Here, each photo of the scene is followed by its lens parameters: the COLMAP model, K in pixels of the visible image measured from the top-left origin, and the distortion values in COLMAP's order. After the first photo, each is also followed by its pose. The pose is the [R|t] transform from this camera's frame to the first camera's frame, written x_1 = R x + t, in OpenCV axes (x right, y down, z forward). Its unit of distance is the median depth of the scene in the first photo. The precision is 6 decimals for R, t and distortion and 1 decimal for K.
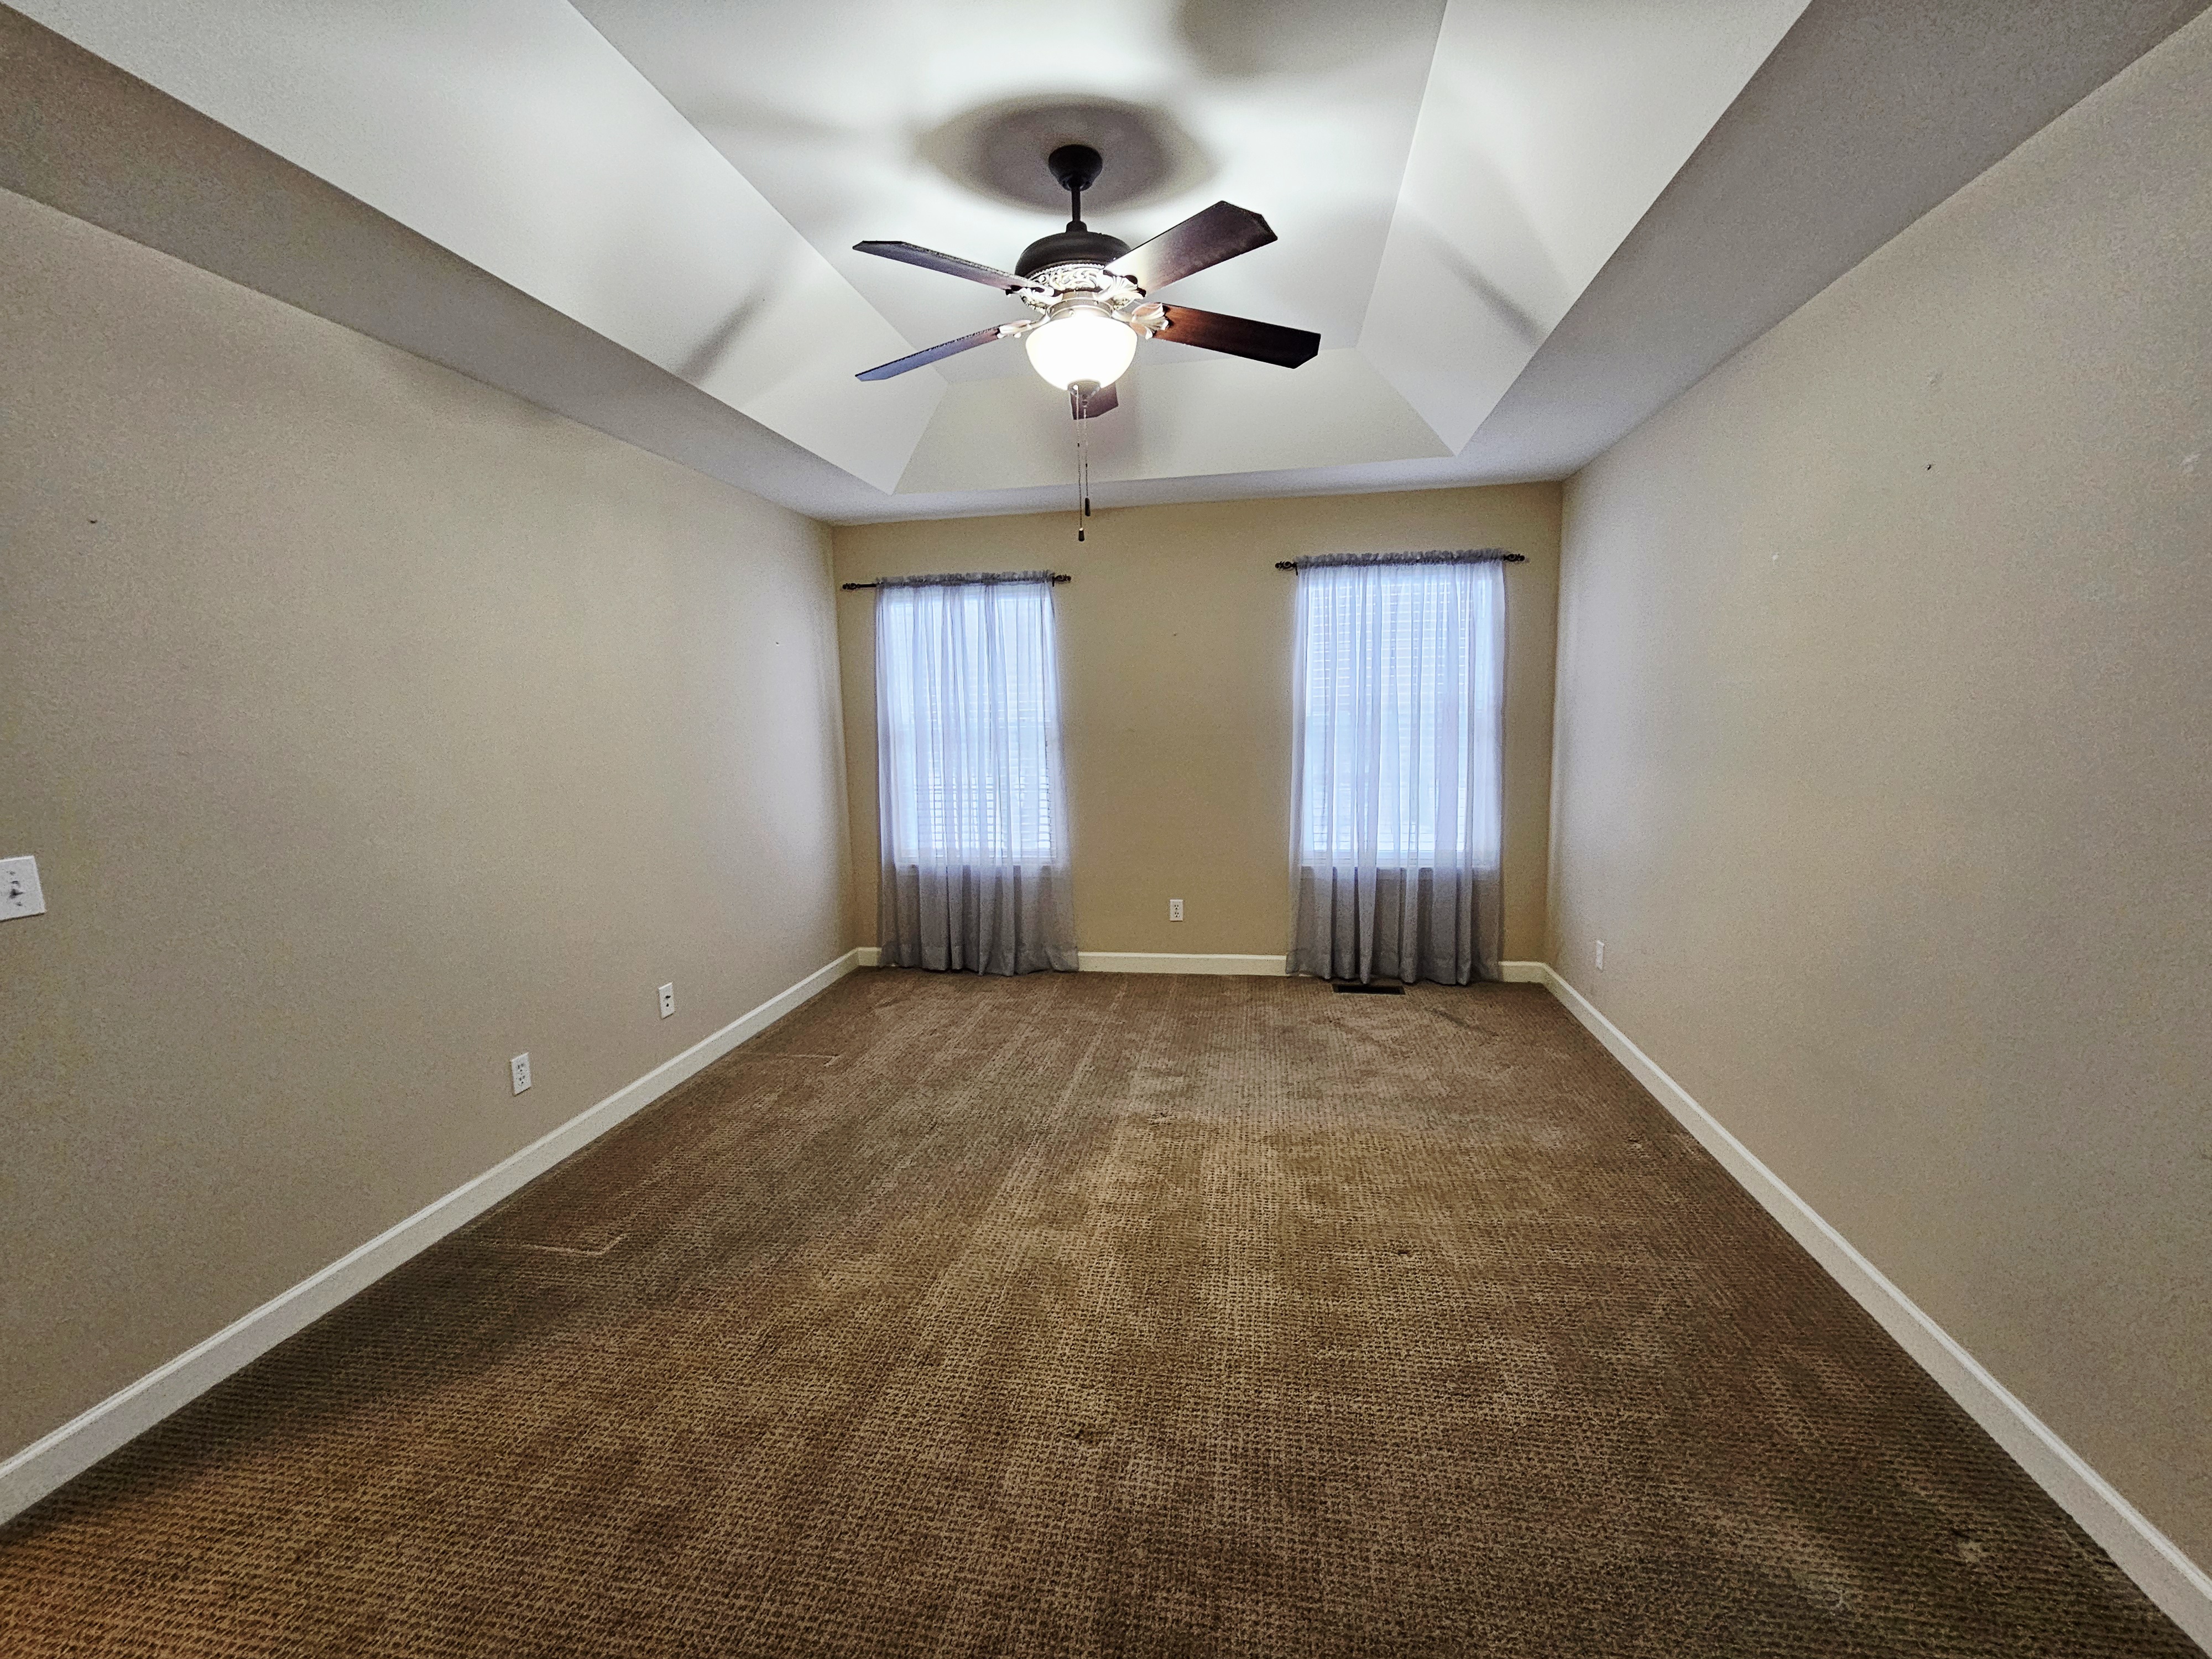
lens RADIAL K [[900.7, 0, 1109.3], [0, 900.7, 823.4], [0, 0, 1]] dist [0.001355, 0.000063]
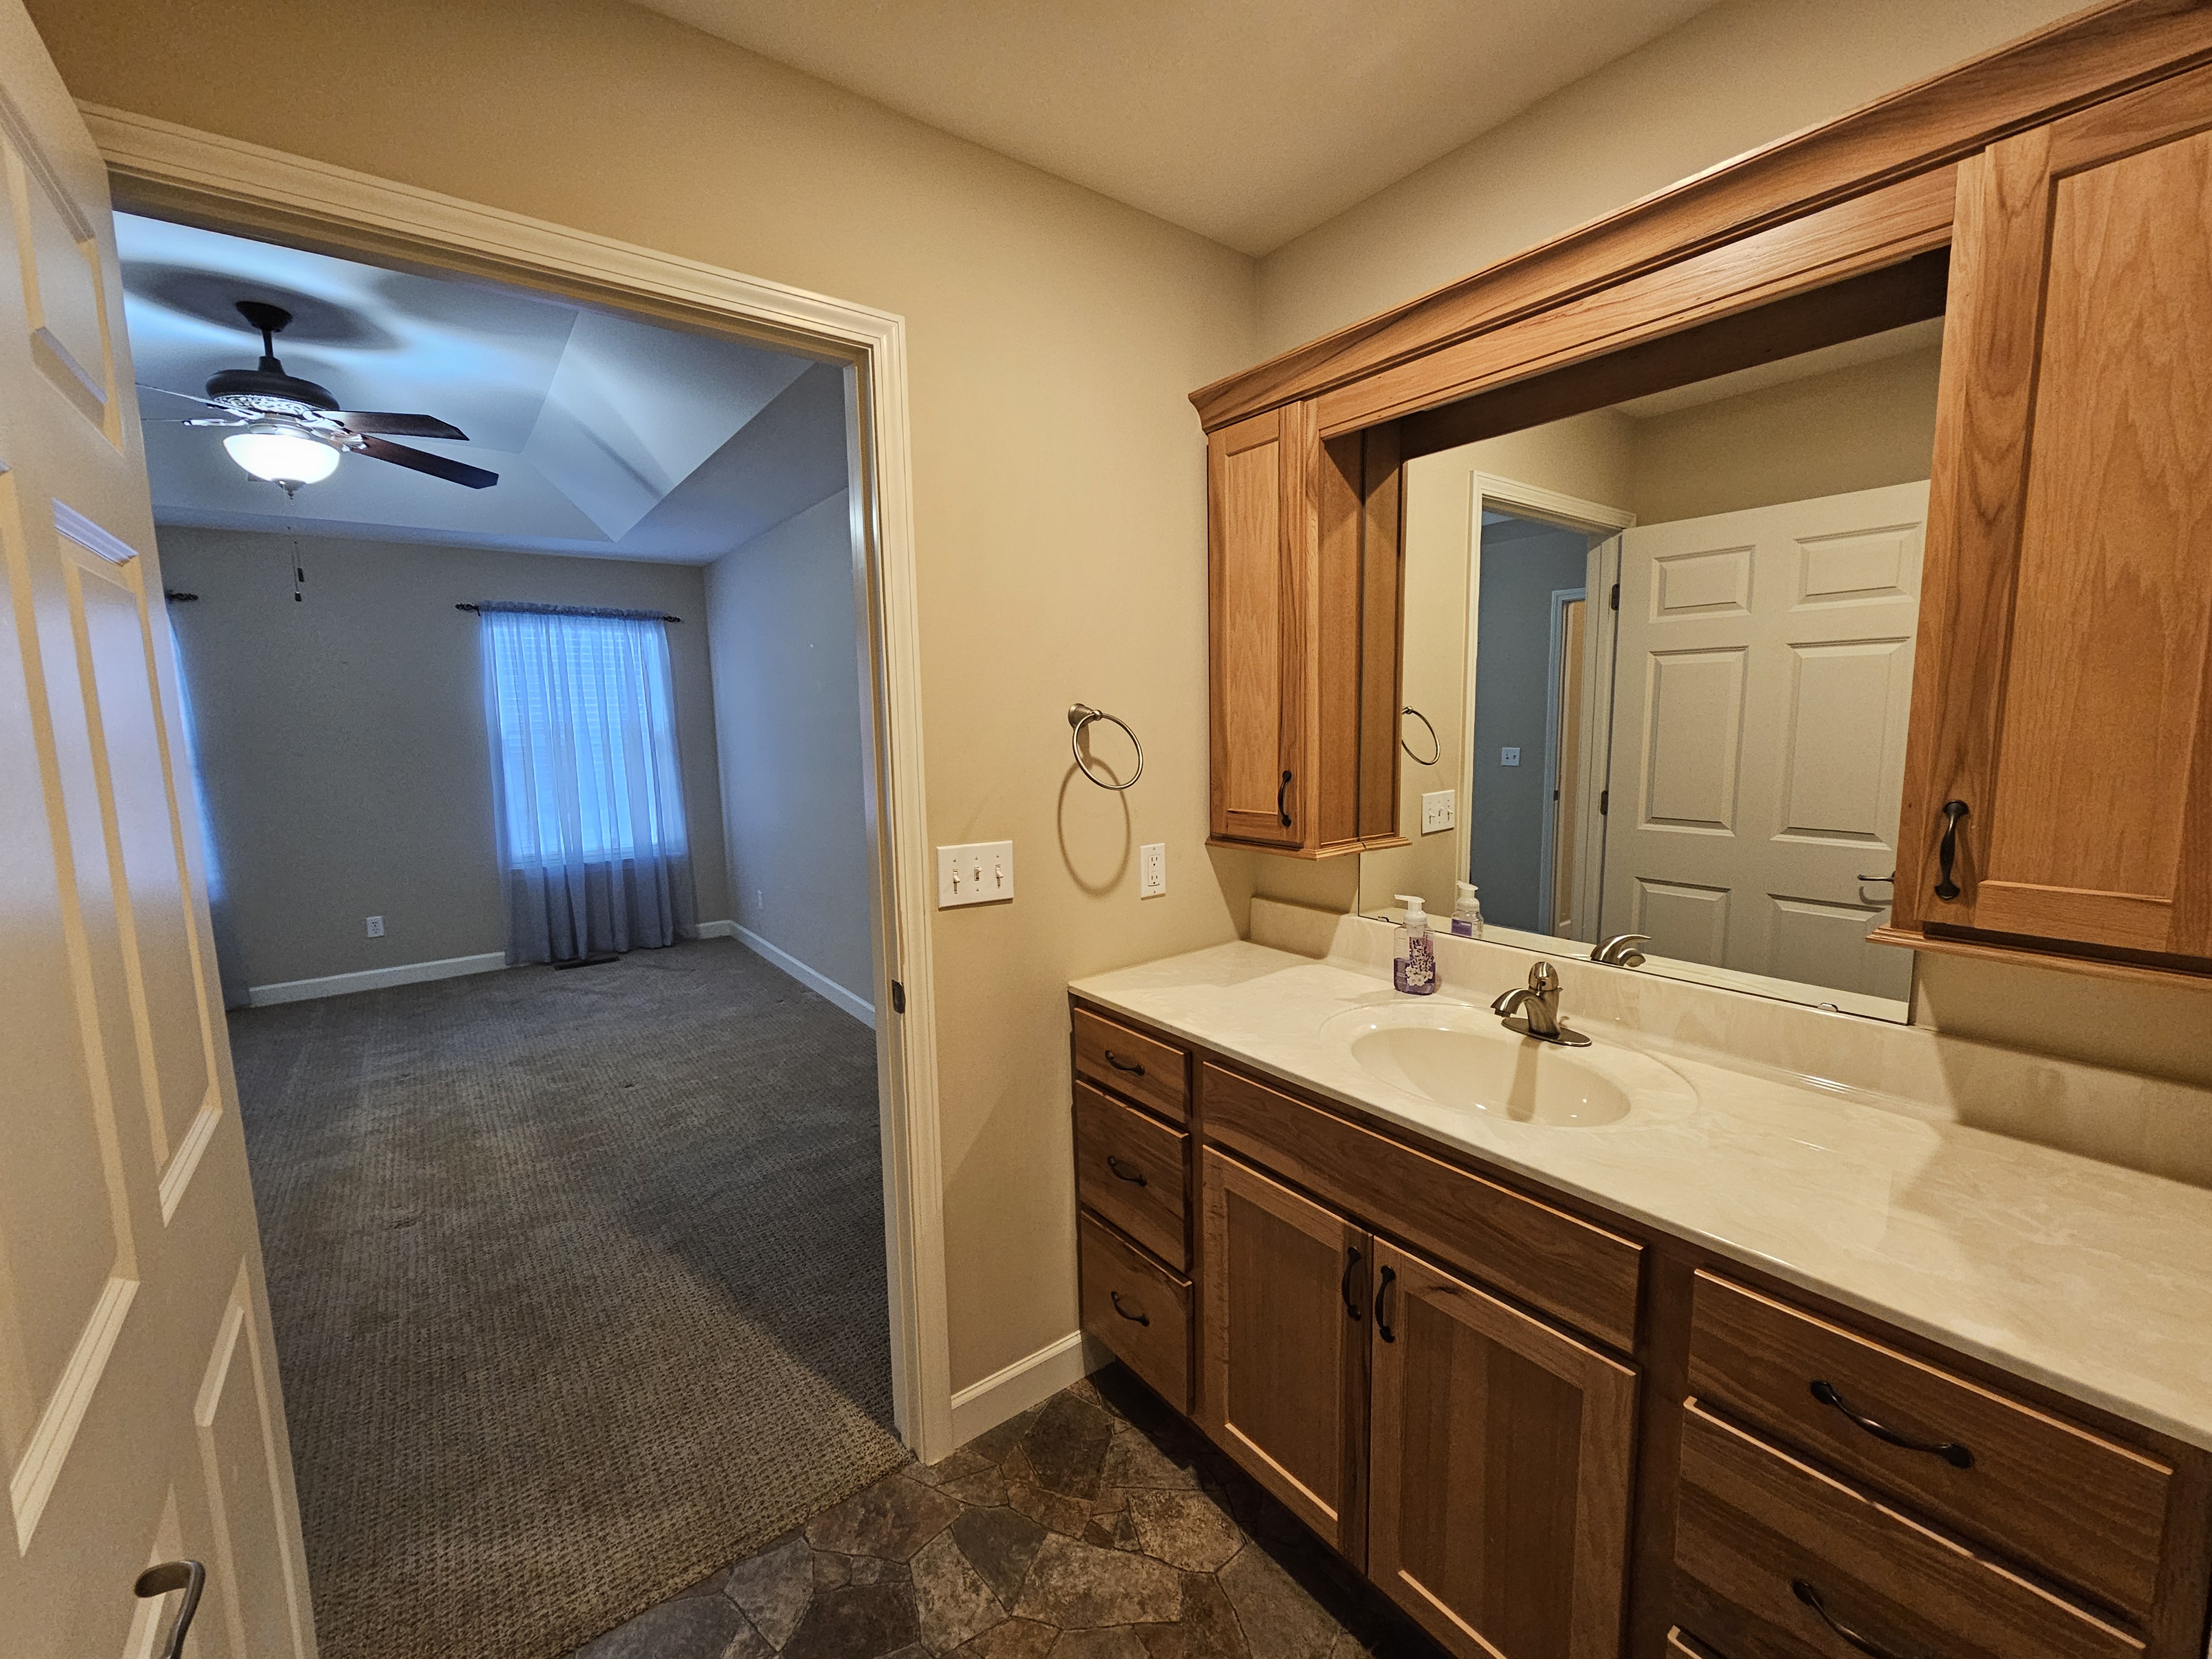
lens RADIAL K [[900.7, 0, 1109.3], [0, 900.7, 823.4], [0, 0, 1]] dist [0.001355, 0.000063]
pose [[0.678384, -0.080281, 0.730308, -0.109604], [0.100134, 0.994840, 0.016346, 0.049381], [-0.727852, 0.062040, 0.682922, -0.360327]]
